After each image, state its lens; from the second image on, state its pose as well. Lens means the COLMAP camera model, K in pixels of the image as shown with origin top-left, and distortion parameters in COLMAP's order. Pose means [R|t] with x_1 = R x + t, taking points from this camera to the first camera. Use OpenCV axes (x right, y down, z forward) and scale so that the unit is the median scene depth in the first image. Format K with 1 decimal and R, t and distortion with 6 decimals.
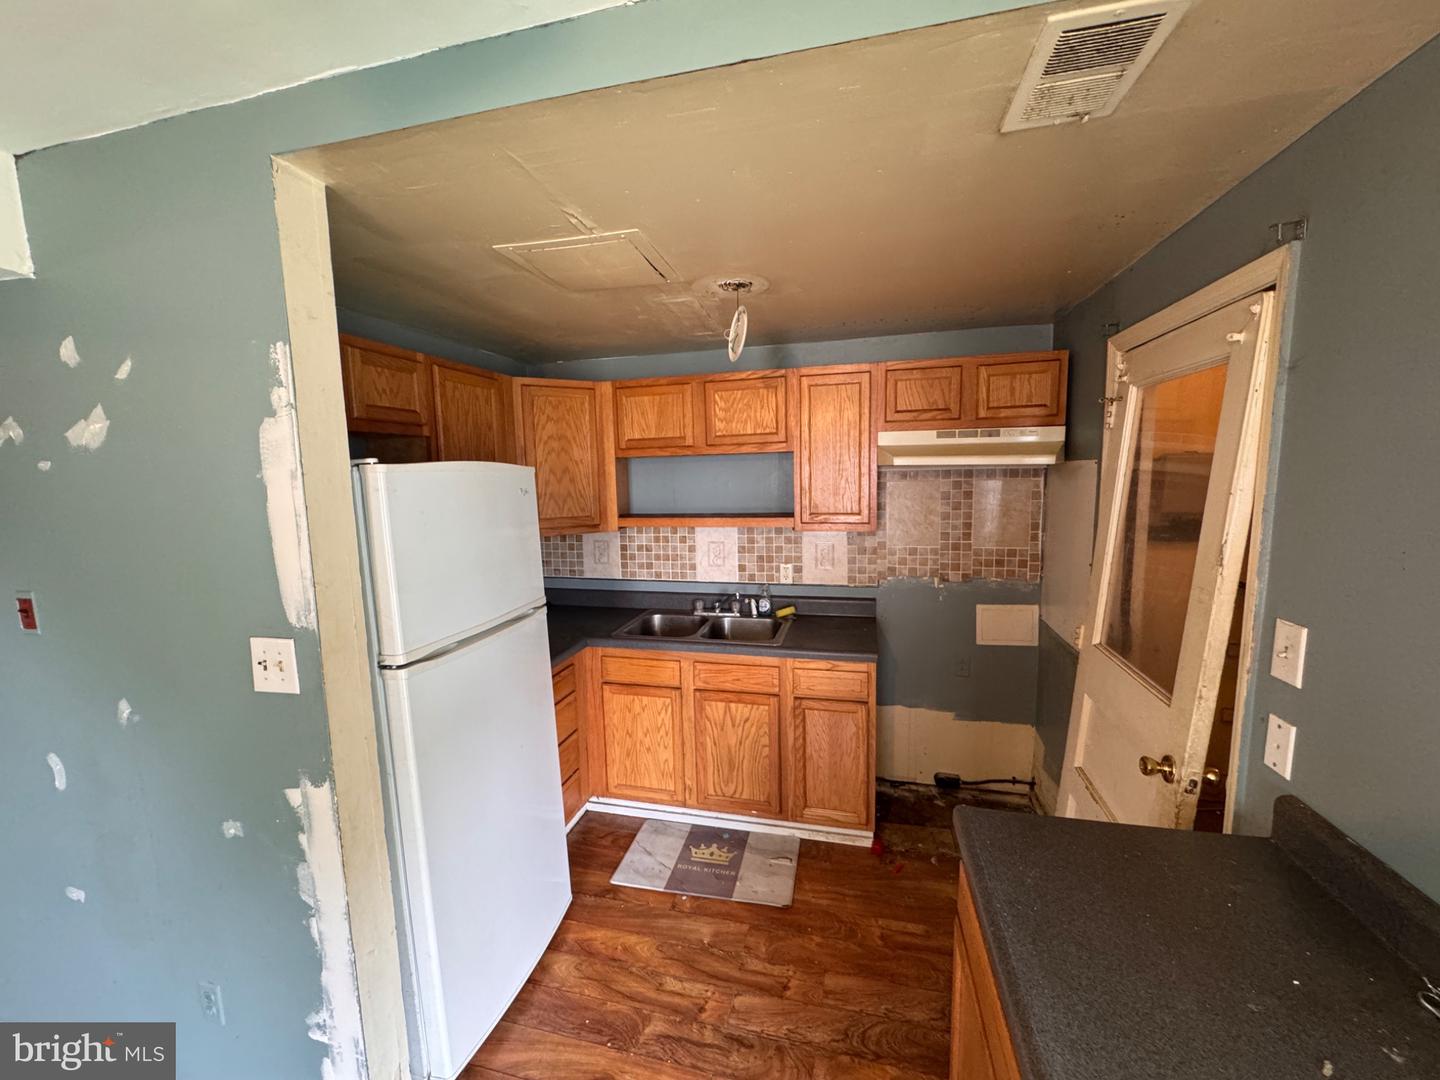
lens RADIAL K [[577.0, 0, 717.1], [0, 577.0, 539.9], [0, 0, 1]] dist [-0.001633, -0.000277]
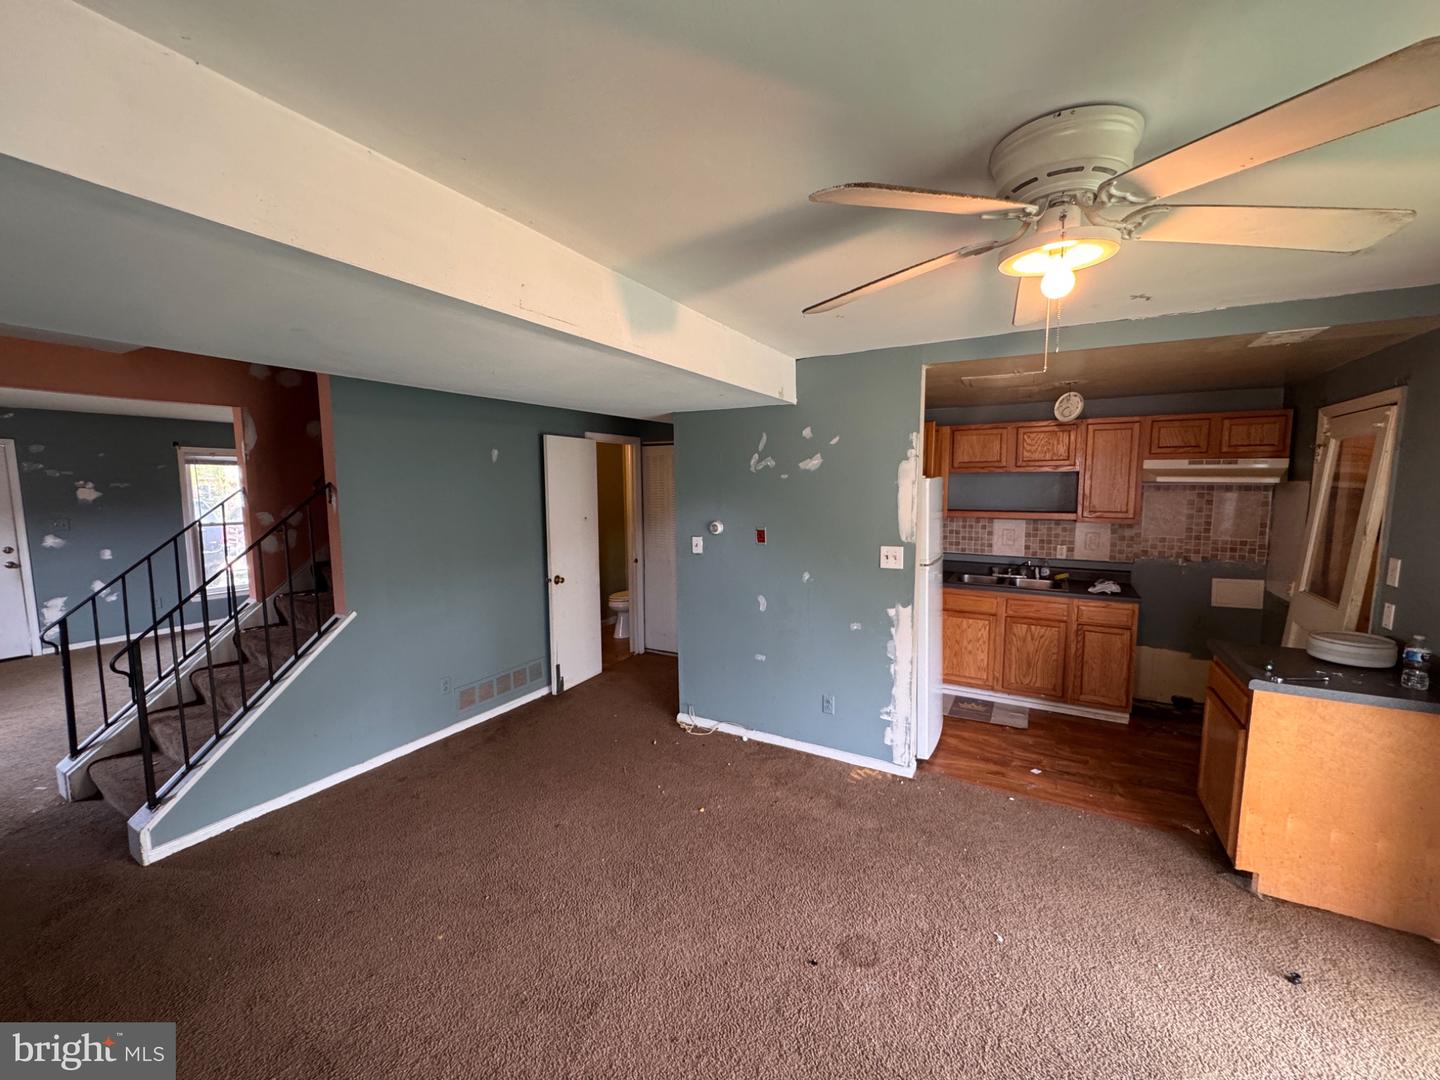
lens RADIAL K [[577.0, 0, 717.9], [0, 577.0, 540.3], [0, 0, 1]] dist [-0.001633, -0.000277]
pose [[0.963543, 0.045698, -0.263623, -0.450819], [-0.048806, 0.998794, -0.005251, 0.103908], [0.263066, 0.017926, 0.964611, -0.882738]]
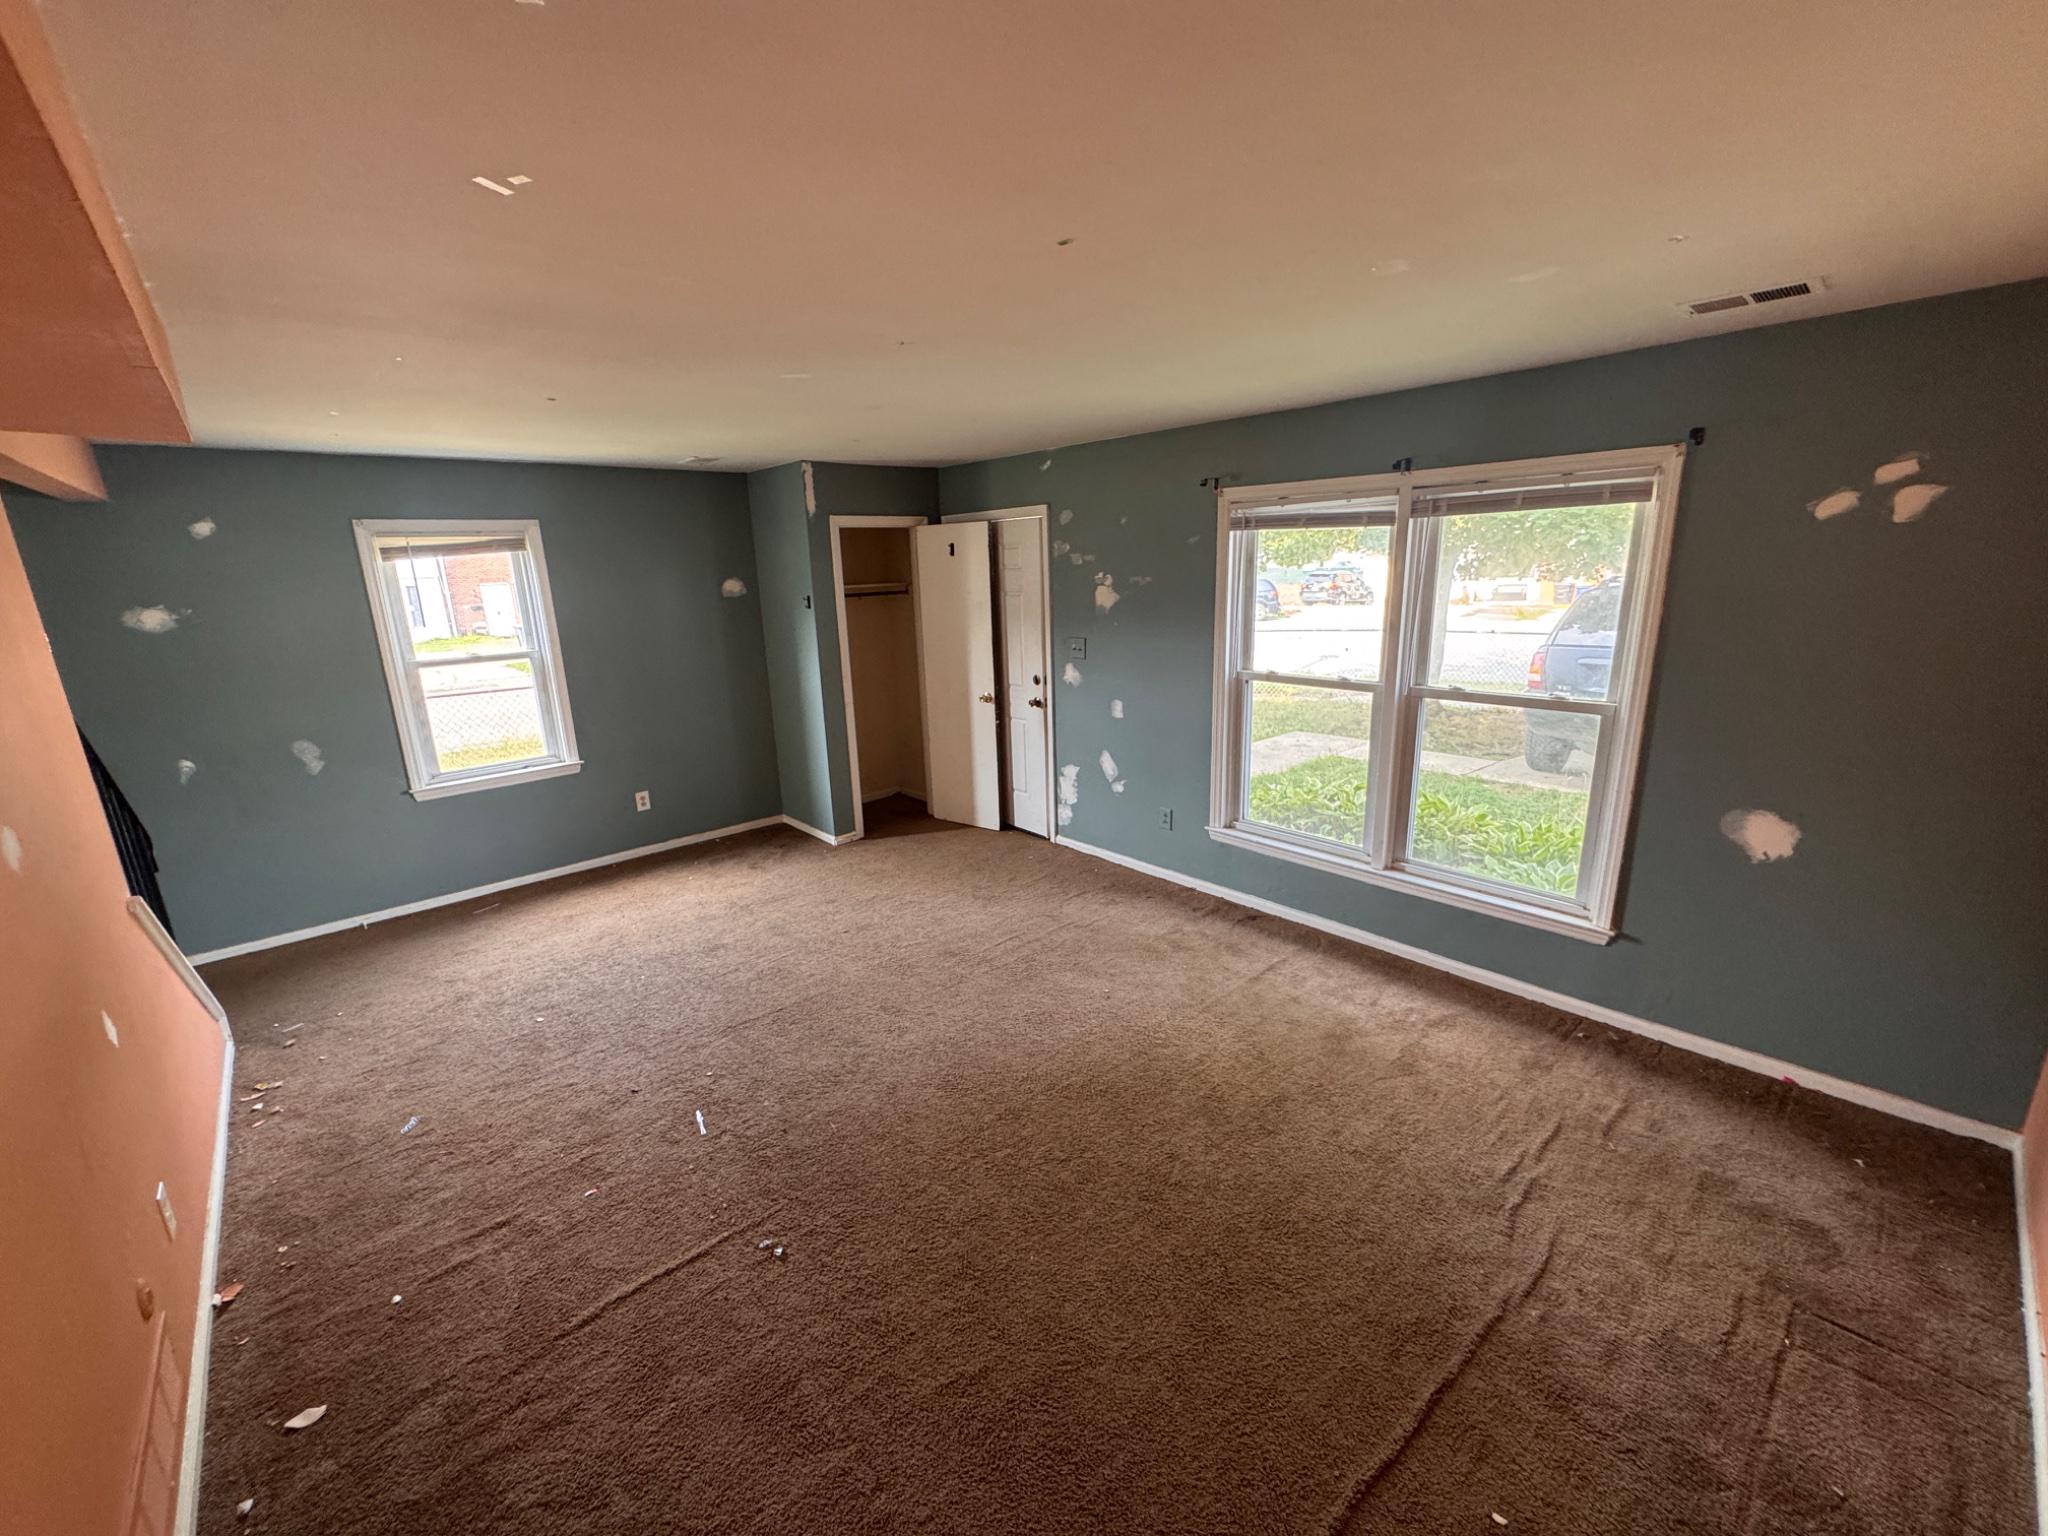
lens RADIAL K [[820.7, 0, 1040.9], [0, 820.7, 771.4], [0, 0, 1]] dist [-0.001633, -0.000277]
pose [[-0.546519, 0.235378, -0.803688, -1.986526], [-0.062222, 0.945623, 0.319259, -0.198118], [0.835132, 0.224488, -0.502155, 1.753675]]
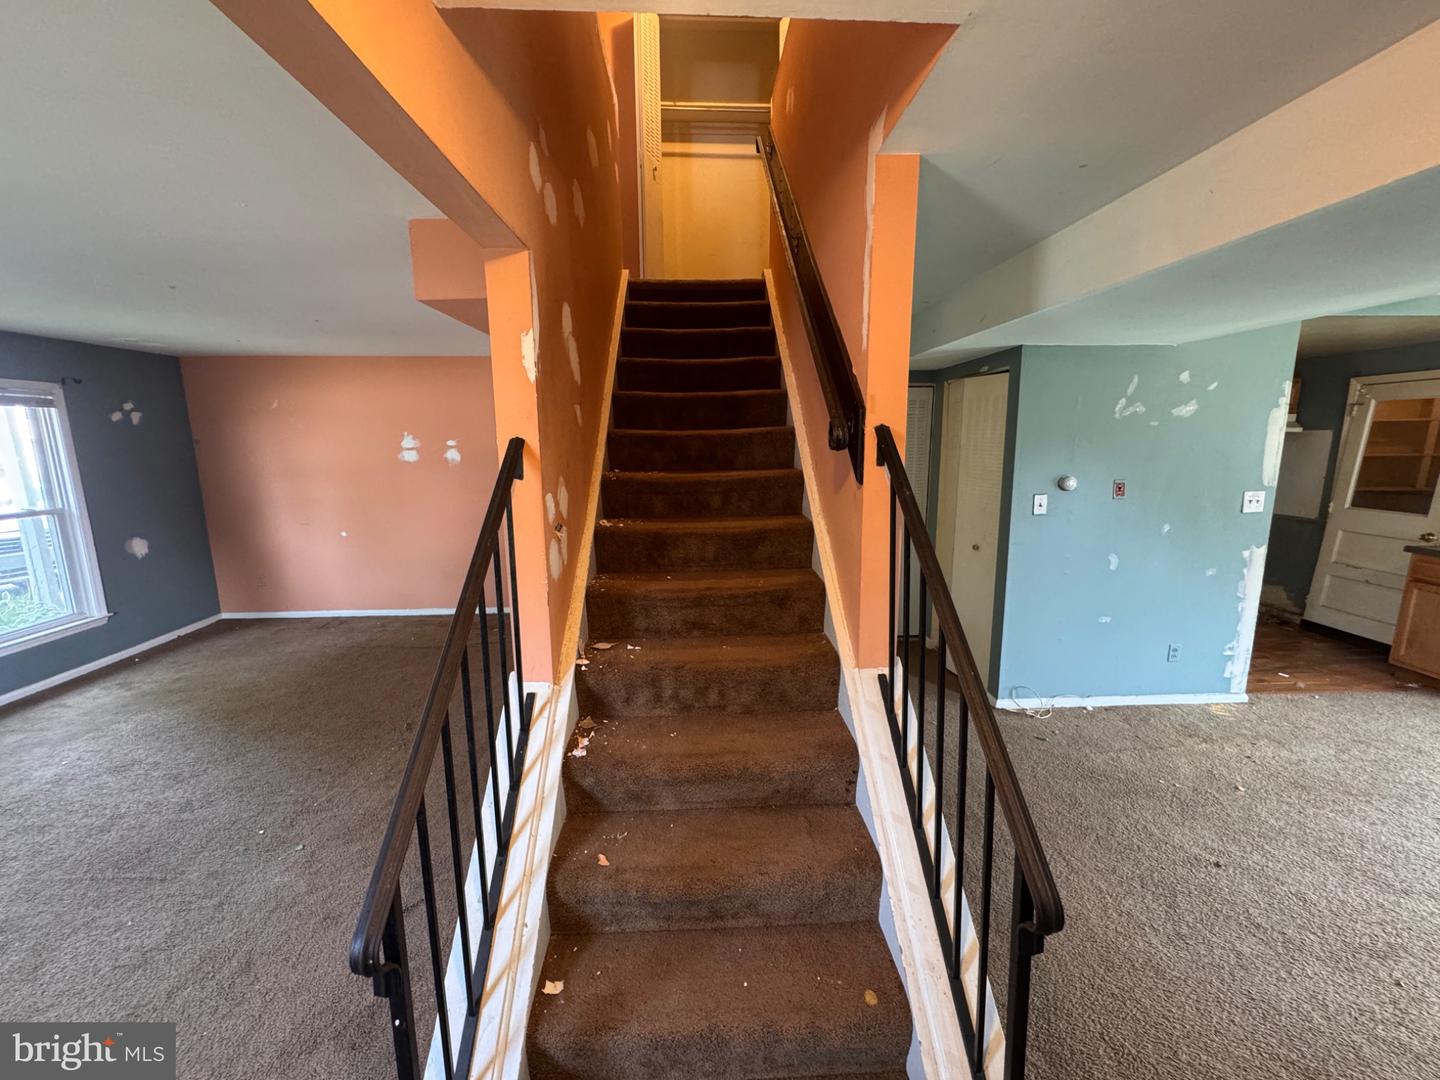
lens RADIAL K [[577.0, 0, 722.5], [0, 577.0, 539.4], [0, 0, 1]] dist [-0.001633, -0.000277]
pose [[0.957824, -0.036887, 0.284977, -2.078508], [0.022390, 0.998292, 0.053964, 0.103735], [-0.286481, -0.045307, 0.957014, -0.452522]]
